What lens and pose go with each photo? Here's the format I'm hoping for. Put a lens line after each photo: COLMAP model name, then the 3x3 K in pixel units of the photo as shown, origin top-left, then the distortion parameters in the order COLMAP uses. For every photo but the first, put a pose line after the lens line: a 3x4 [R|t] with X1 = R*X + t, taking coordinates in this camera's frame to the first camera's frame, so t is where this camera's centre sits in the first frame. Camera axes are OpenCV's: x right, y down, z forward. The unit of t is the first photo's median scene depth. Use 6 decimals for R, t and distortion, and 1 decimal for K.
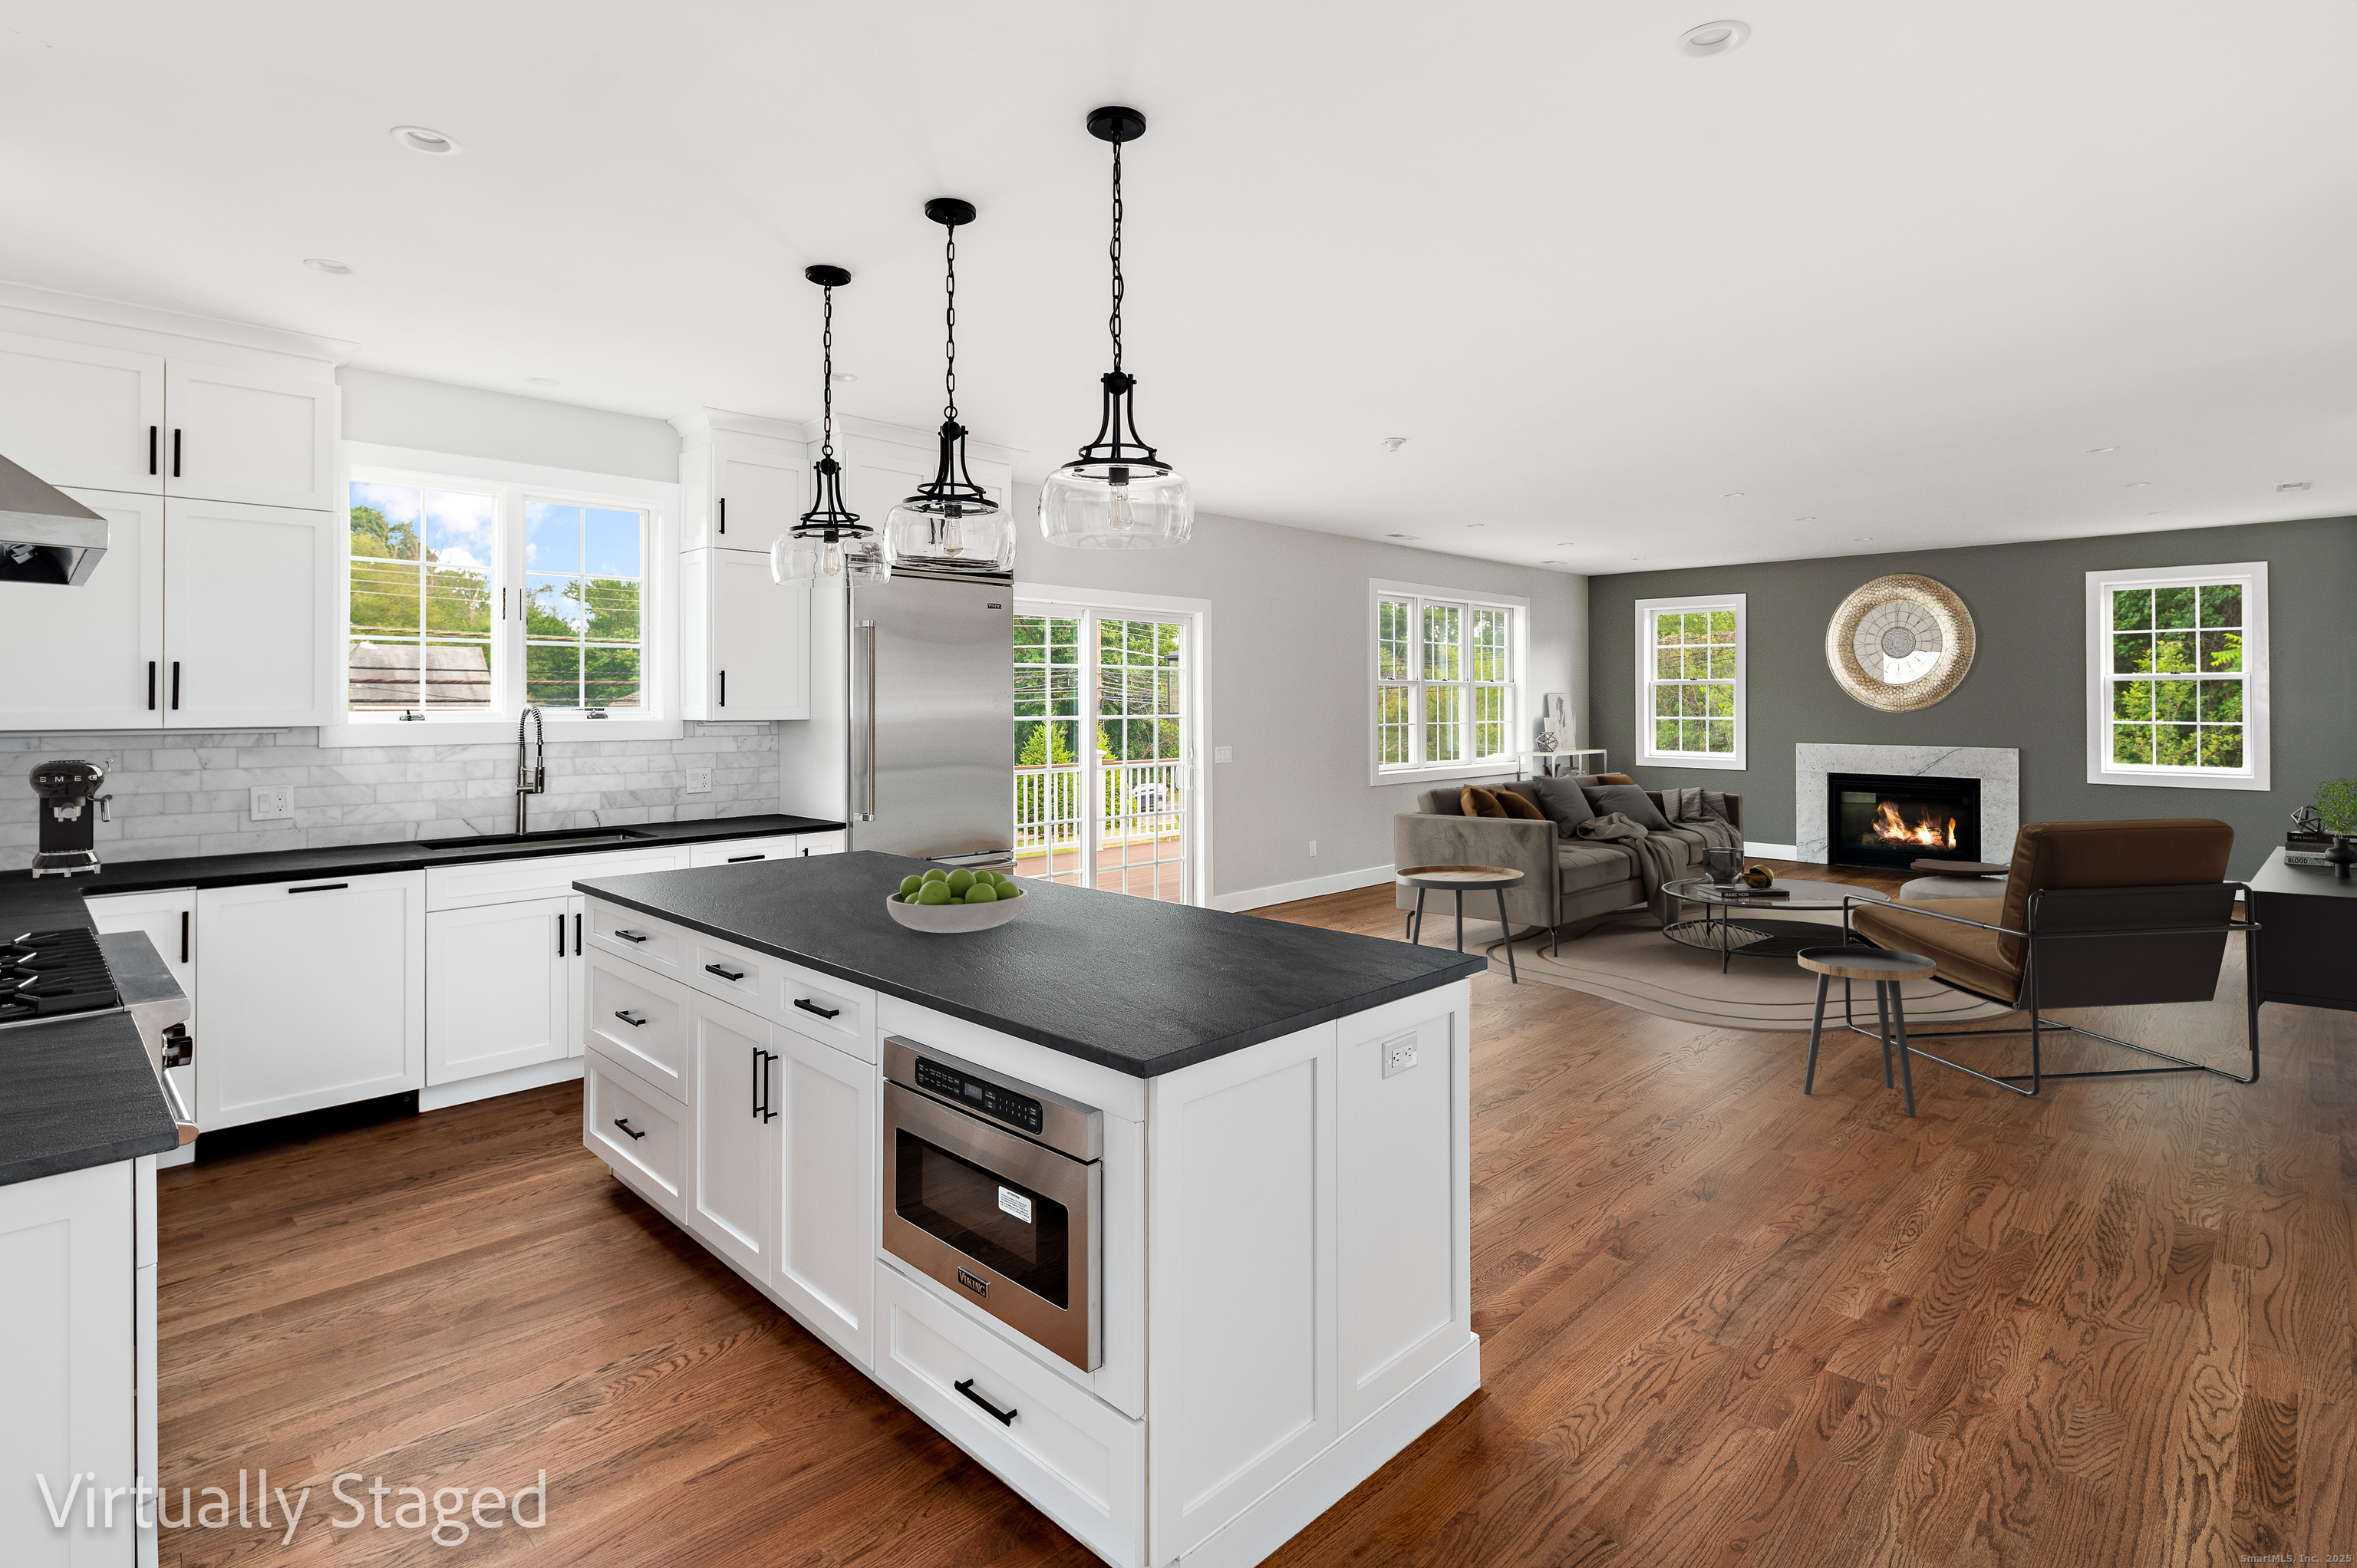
lens RADIAL K [[1132.4, 0, 1179.0], [0, 1132.4, 694.5], [0, 0, 1]] dist [-0.003887, -0.002740]
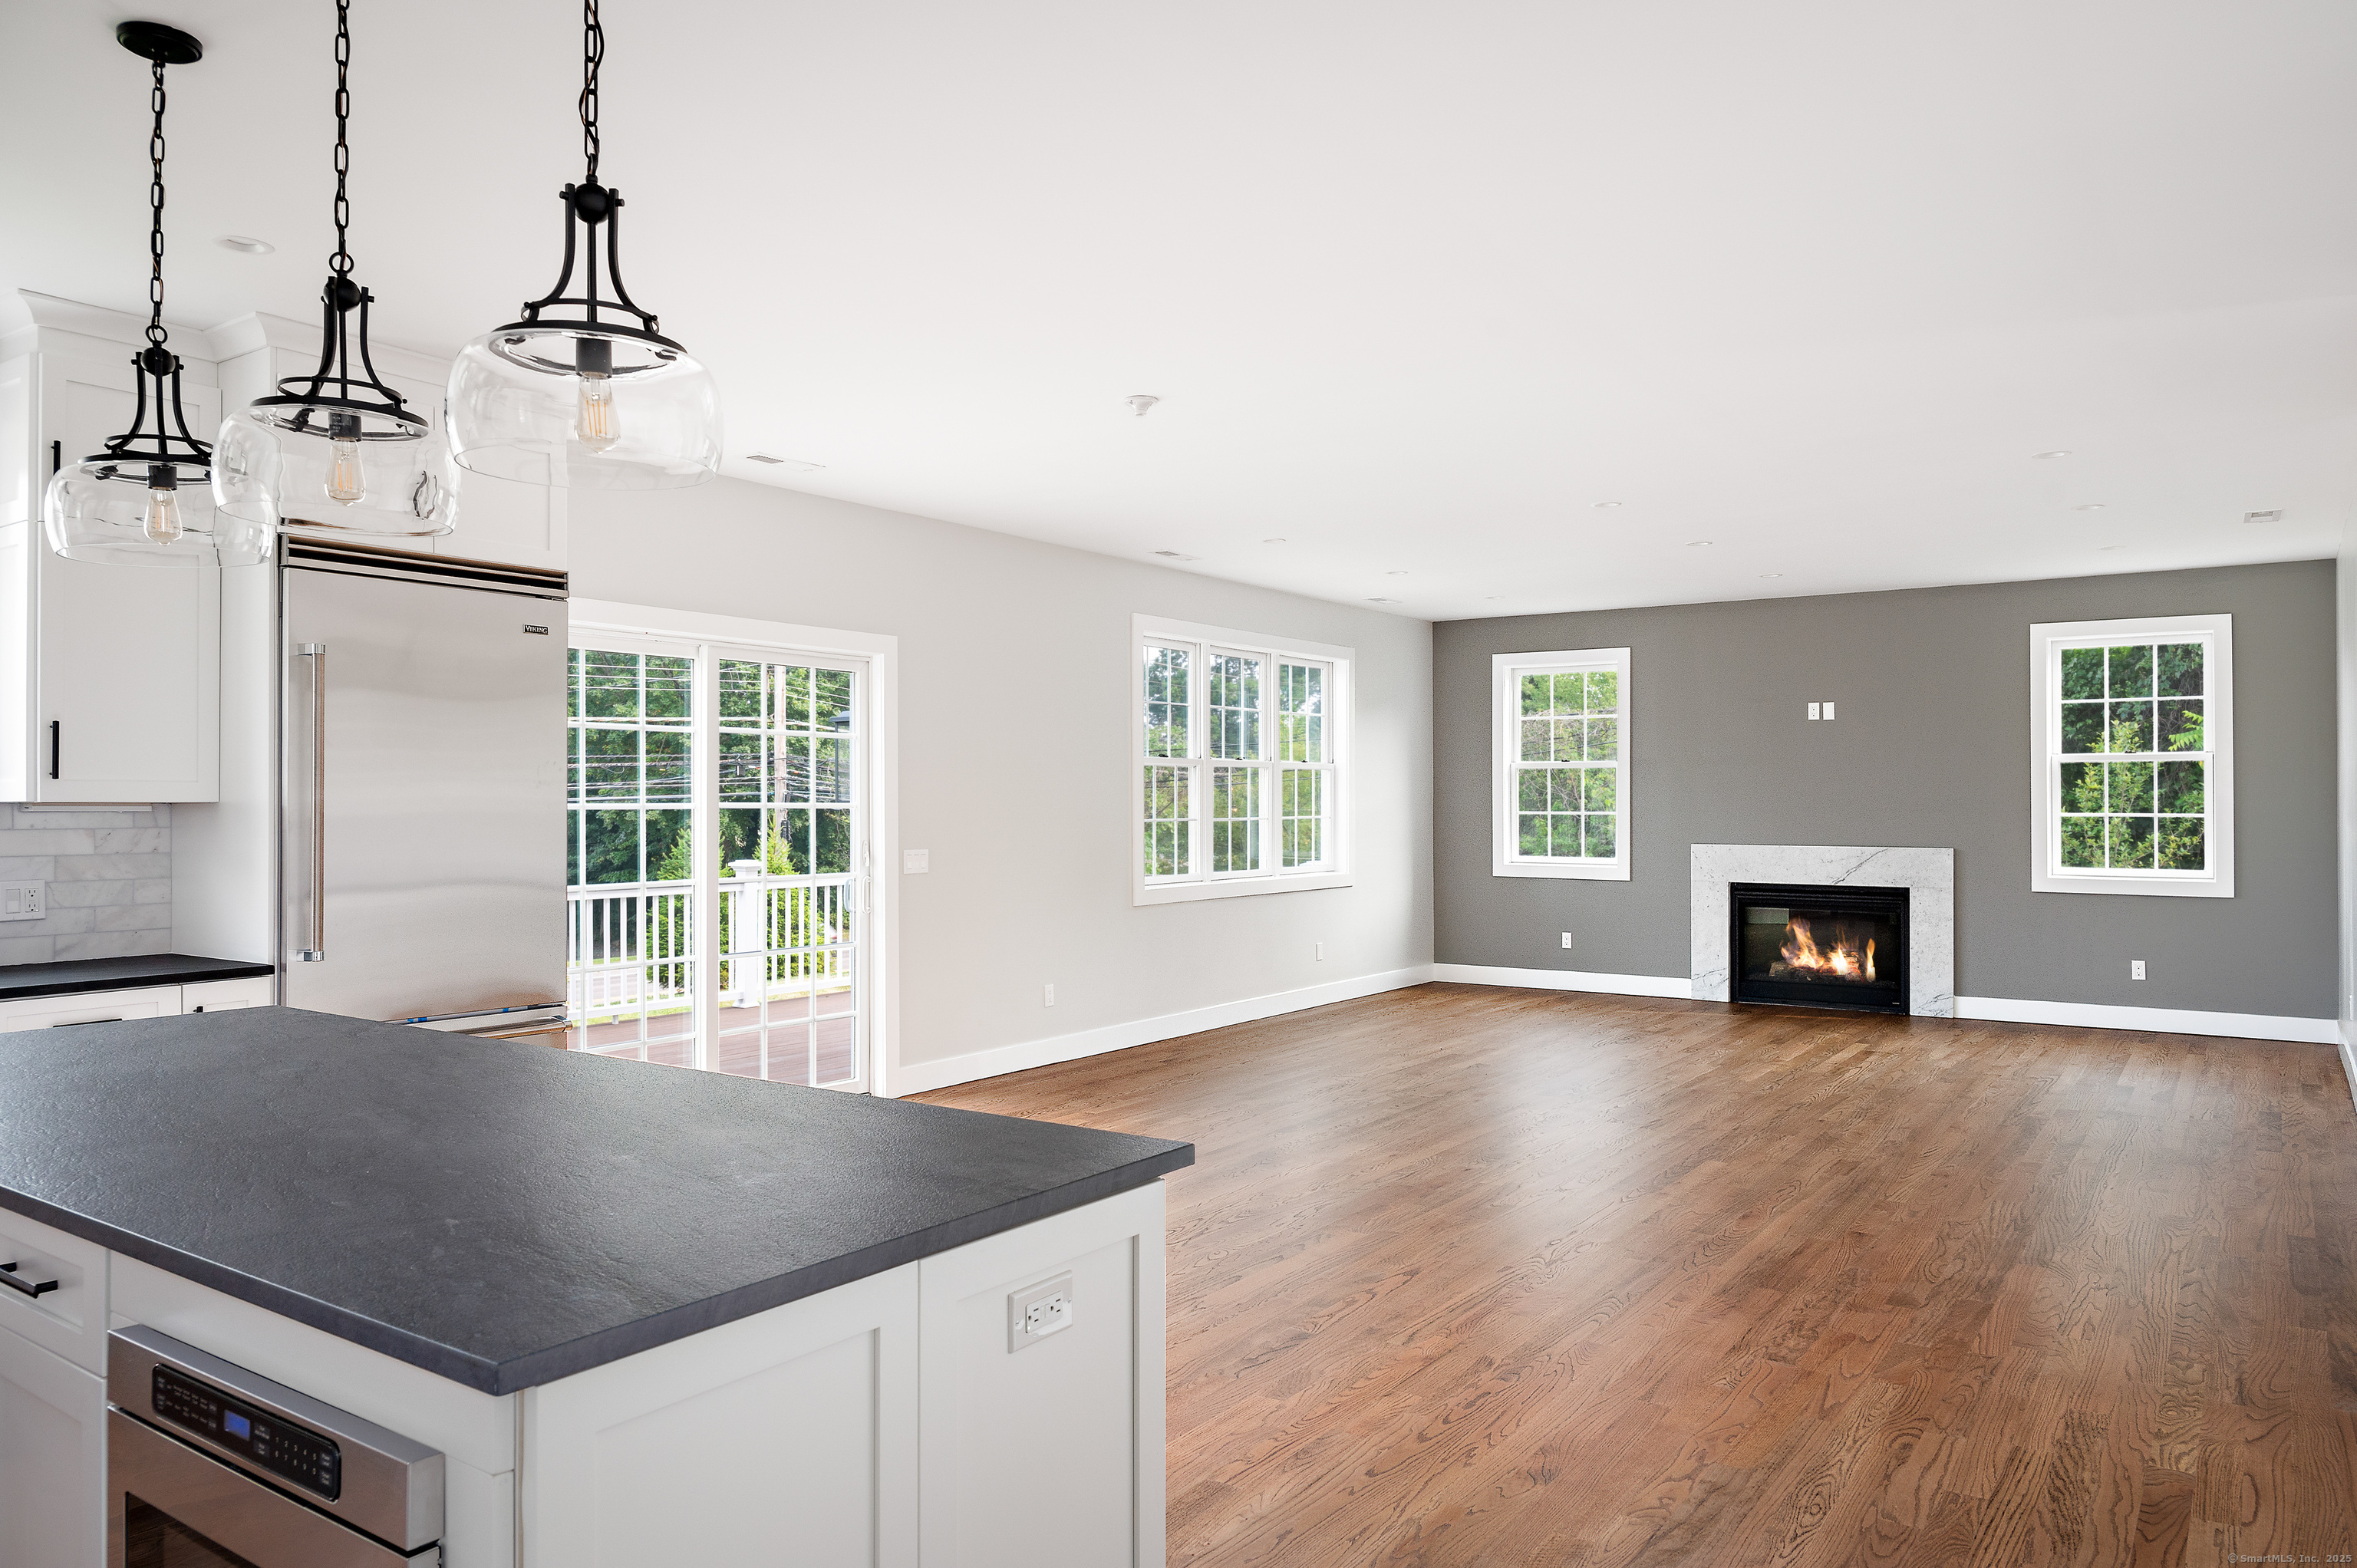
lens RADIAL K [[1545.2, 0, 1177.6], [0, 1545.2, 797.0], [0, 0, 1]] dist [-0.010807, -0.001471]
pose [[0.985098, 0.000875, 0.171990, 0.056525], [-0.001445, 0.999994, 0.003183, 0.017513], [-0.171987, -0.003384, 0.985093, 0.076687]]
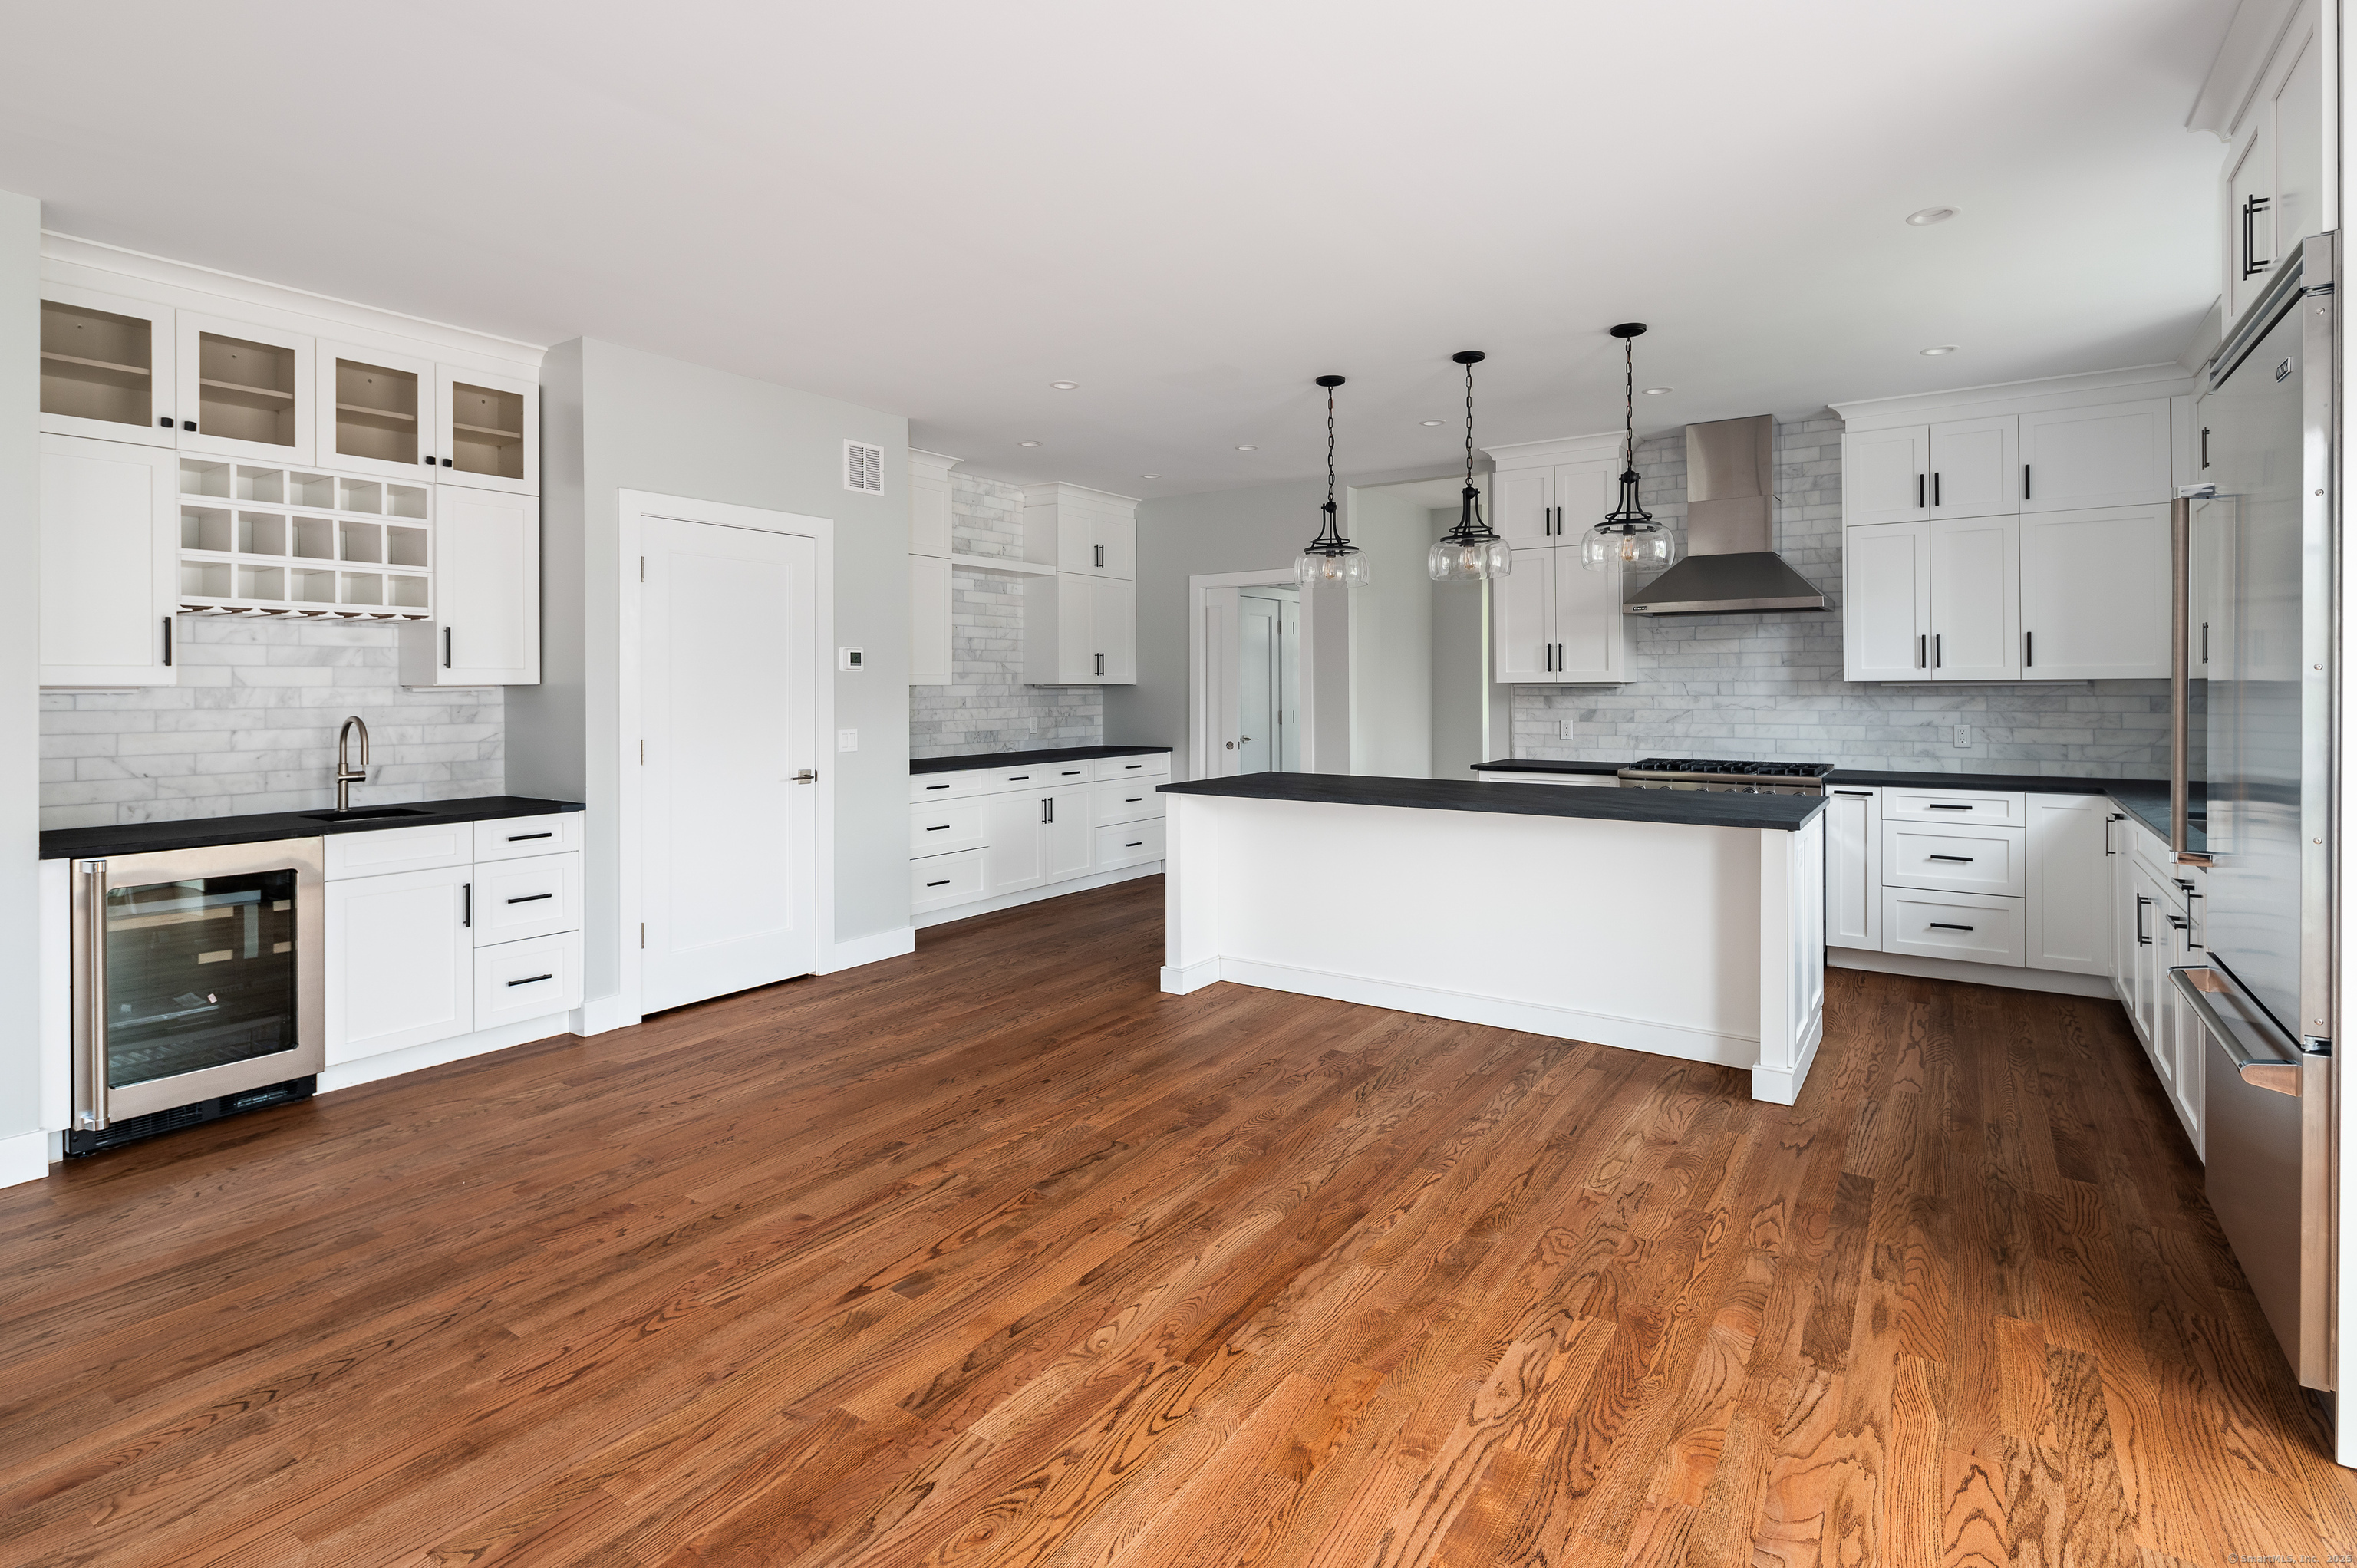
lens RADIAL K [[1149.2, 0, 1188.7], [0, 1149.2, 687.2], [0, 0, 1]] dist [0.006109, -0.006241]
pose [[-0.980538, 0.004767, -0.196270, 0.306549], [0.006055, 0.999964, -0.005966, 0.030518], [0.196234, -0.007038, -0.980532, 1.511992]]
